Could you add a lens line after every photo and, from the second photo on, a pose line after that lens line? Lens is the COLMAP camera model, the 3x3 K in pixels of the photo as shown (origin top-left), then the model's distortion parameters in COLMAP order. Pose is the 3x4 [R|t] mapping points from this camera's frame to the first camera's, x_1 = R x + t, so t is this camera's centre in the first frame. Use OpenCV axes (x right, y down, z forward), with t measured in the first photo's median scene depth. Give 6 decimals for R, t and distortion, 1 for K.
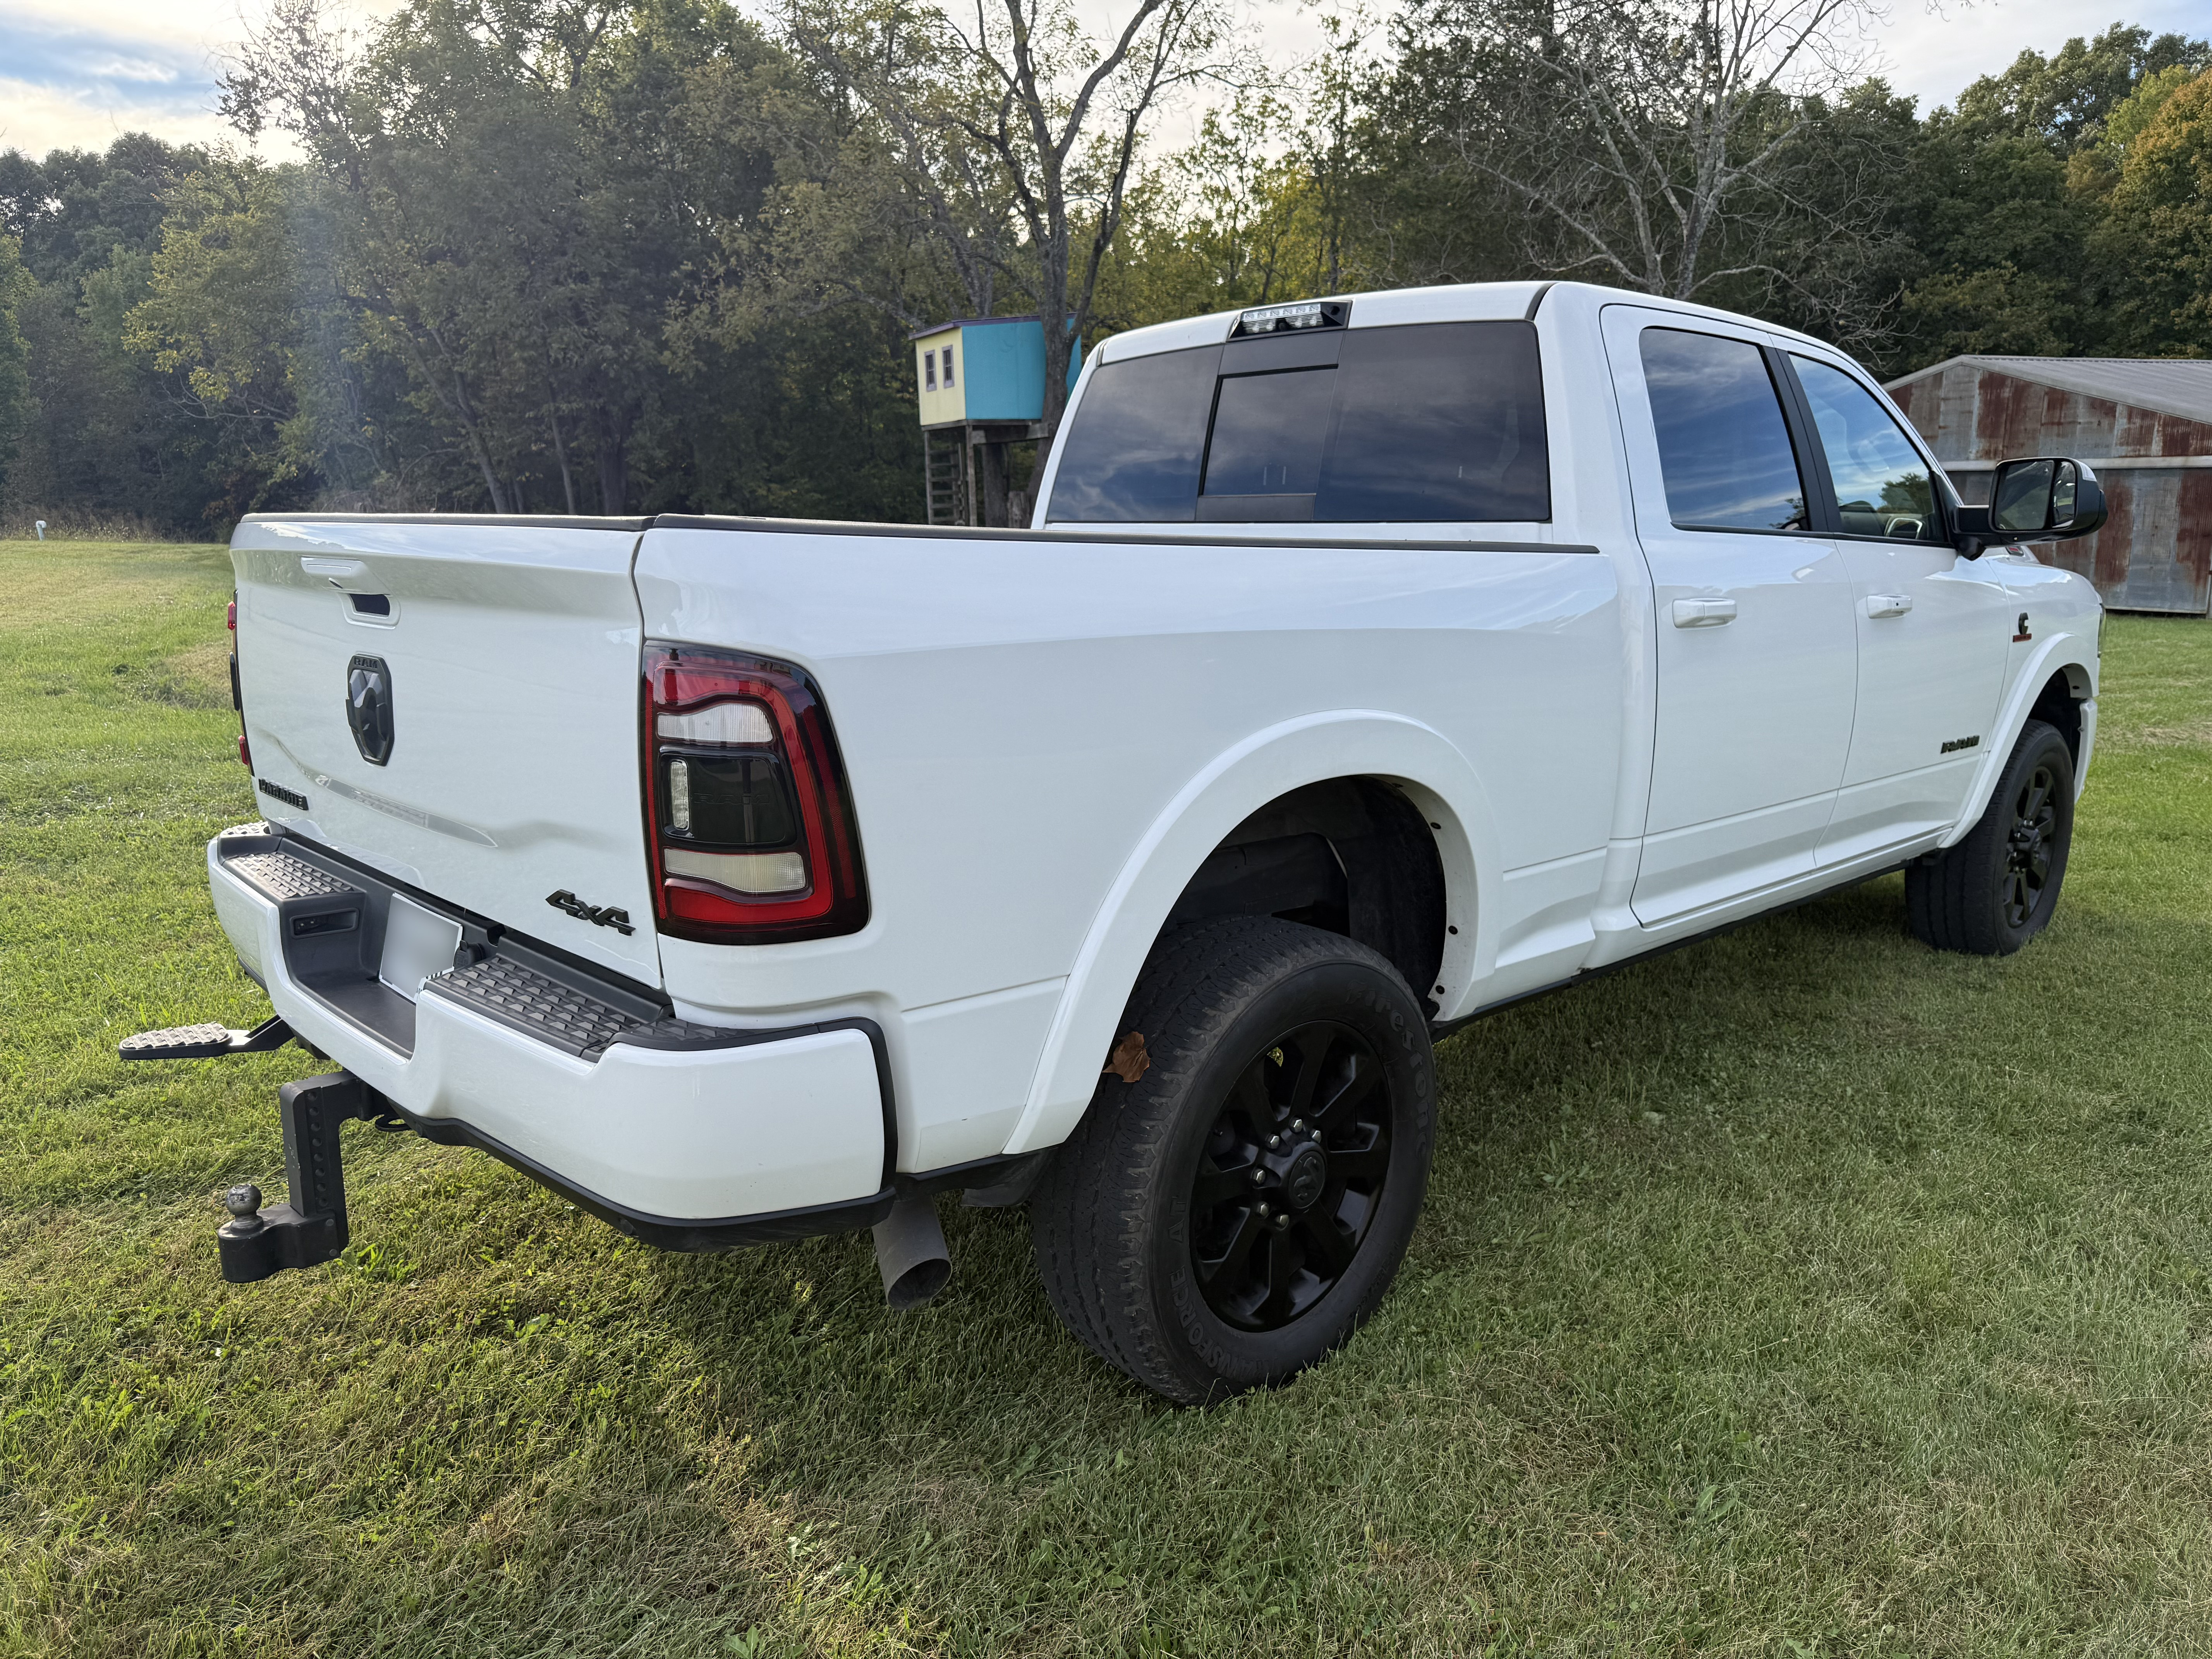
lens RADIAL K [[1592.5, 0, 1064.5], [0, 1592.5, 770.1], [0, 0, 1]] dist [0.011636, -0.021162]
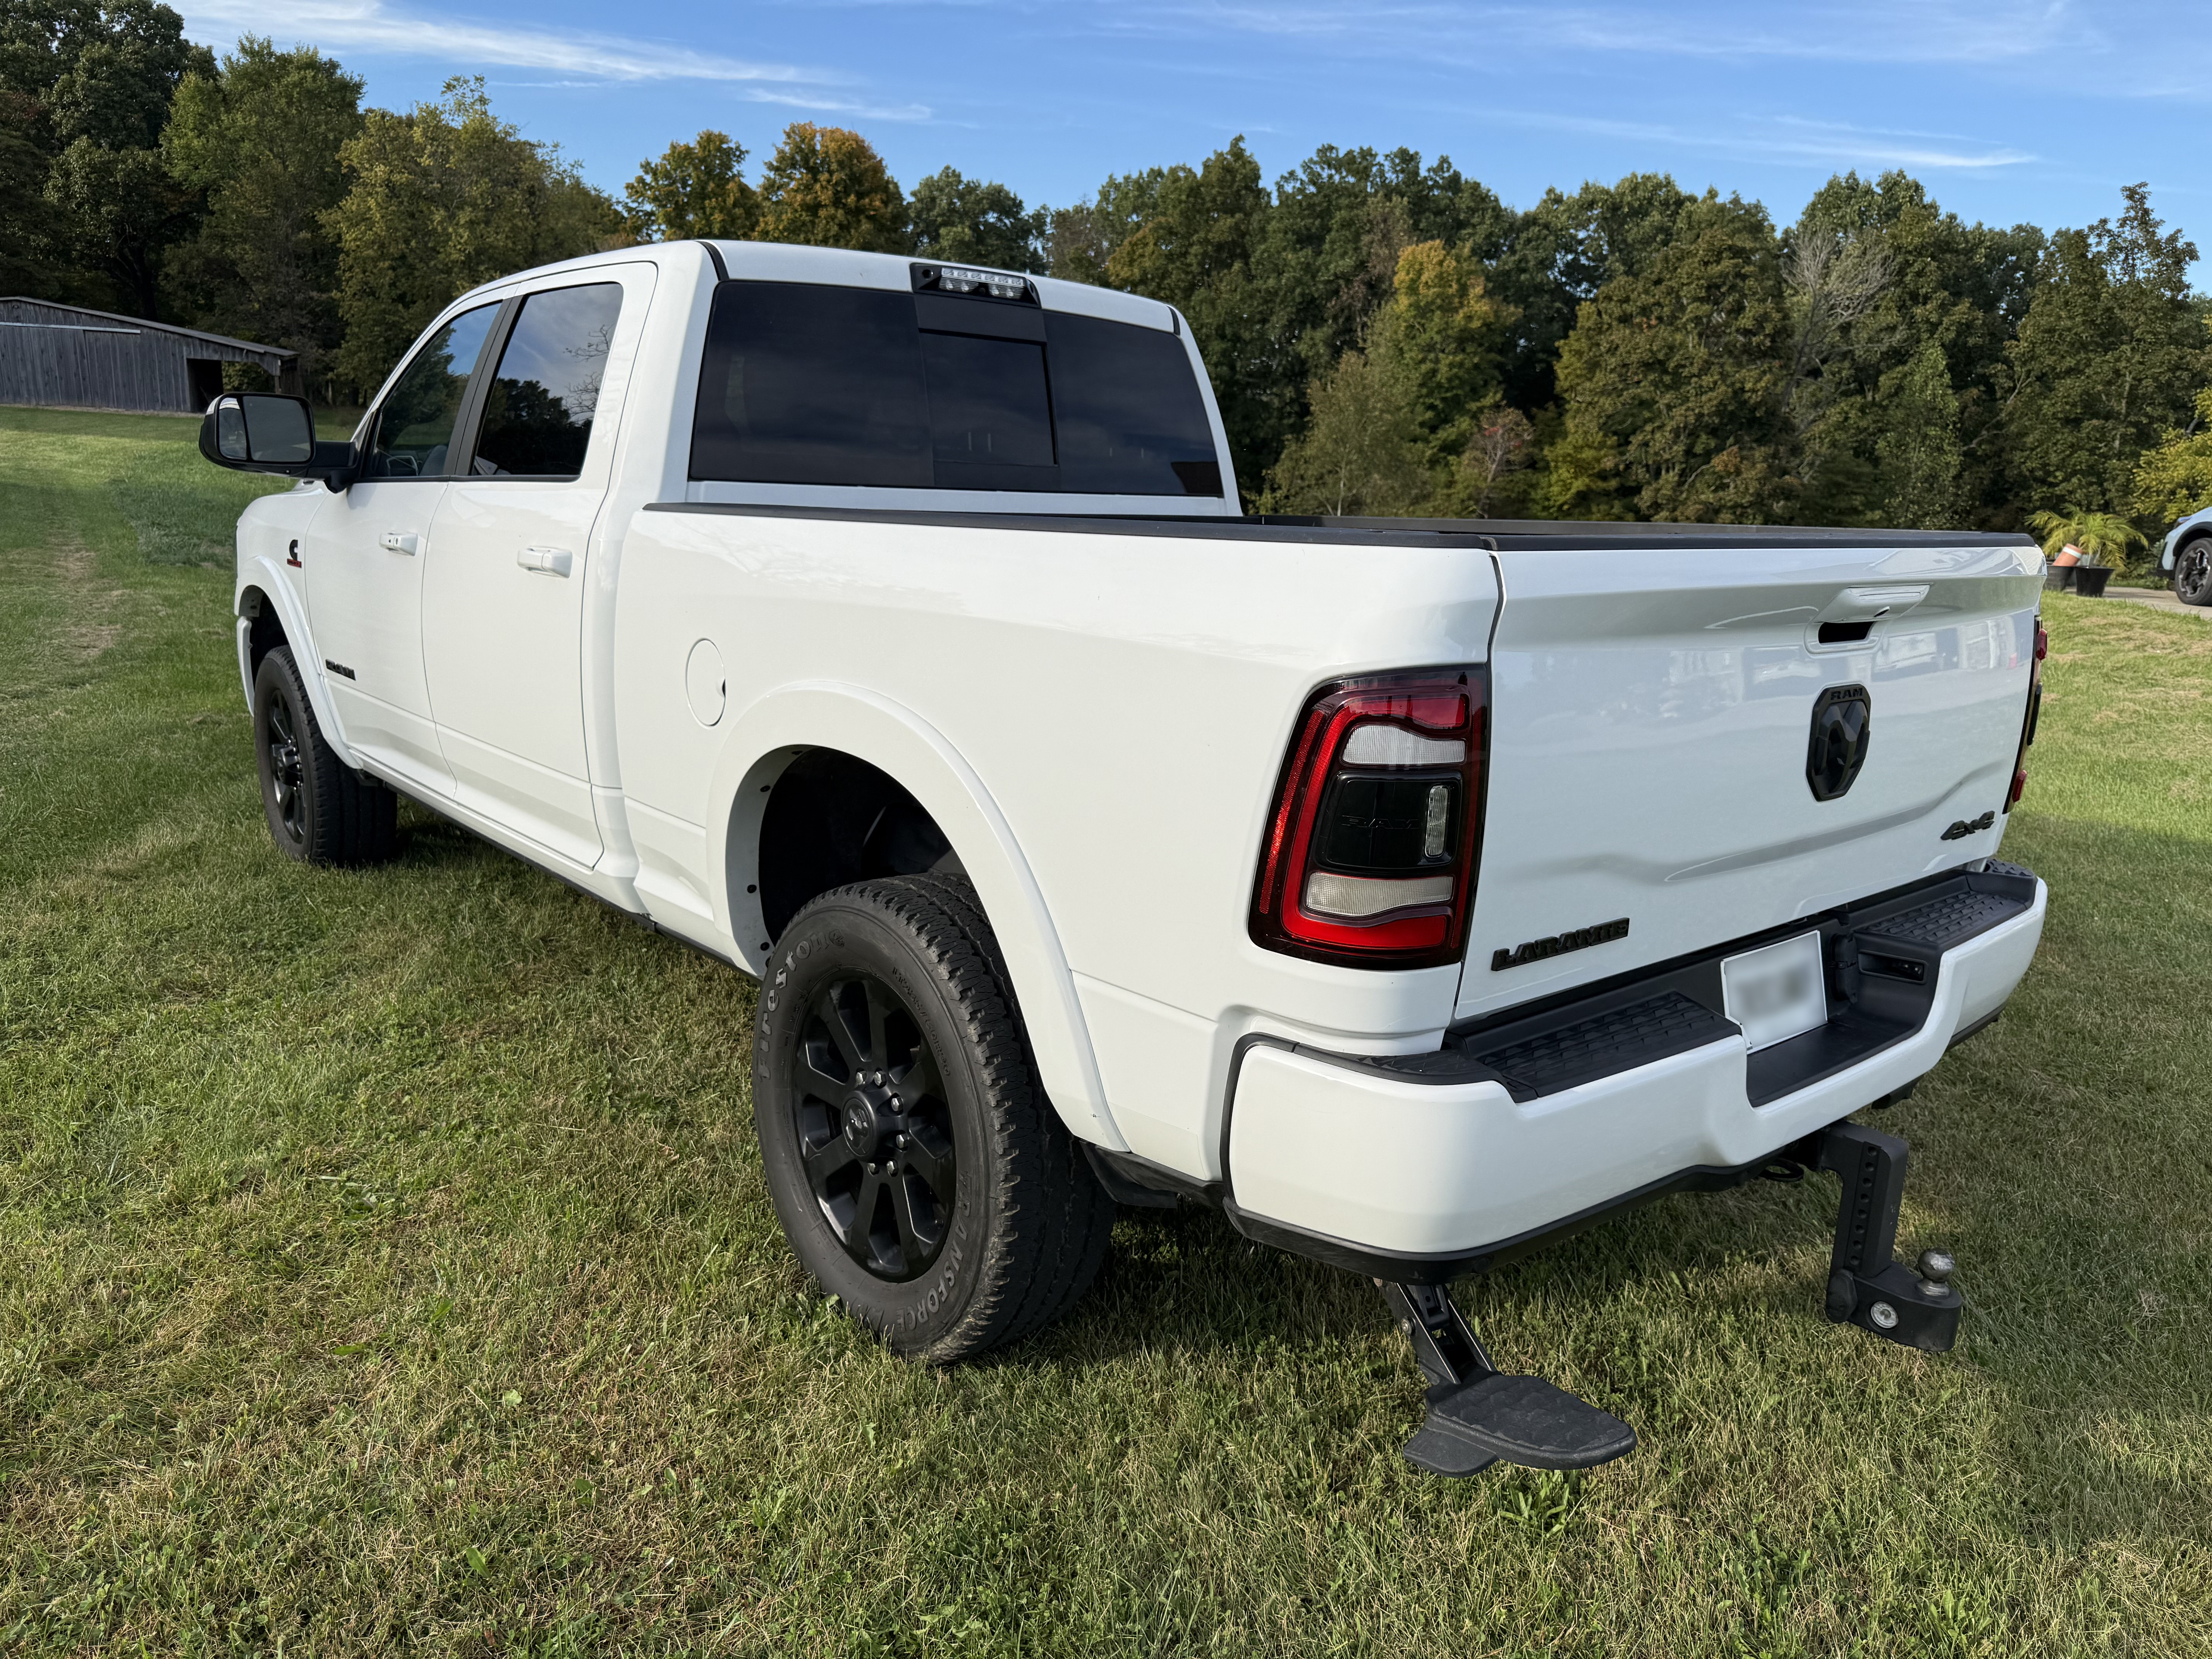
lens RADIAL K [[1592.5, 0, 1103.3], [0, 1592.5, 804.5], [0, 0, 1]] dist [0.011636, -0.021162]
pose [[0.042283, -0.208942, 0.977013, -0.134832], [0.116149, 0.972286, 0.202904, -0.023866], [-0.992331, 0.104899, 0.065380, 0.133303]]
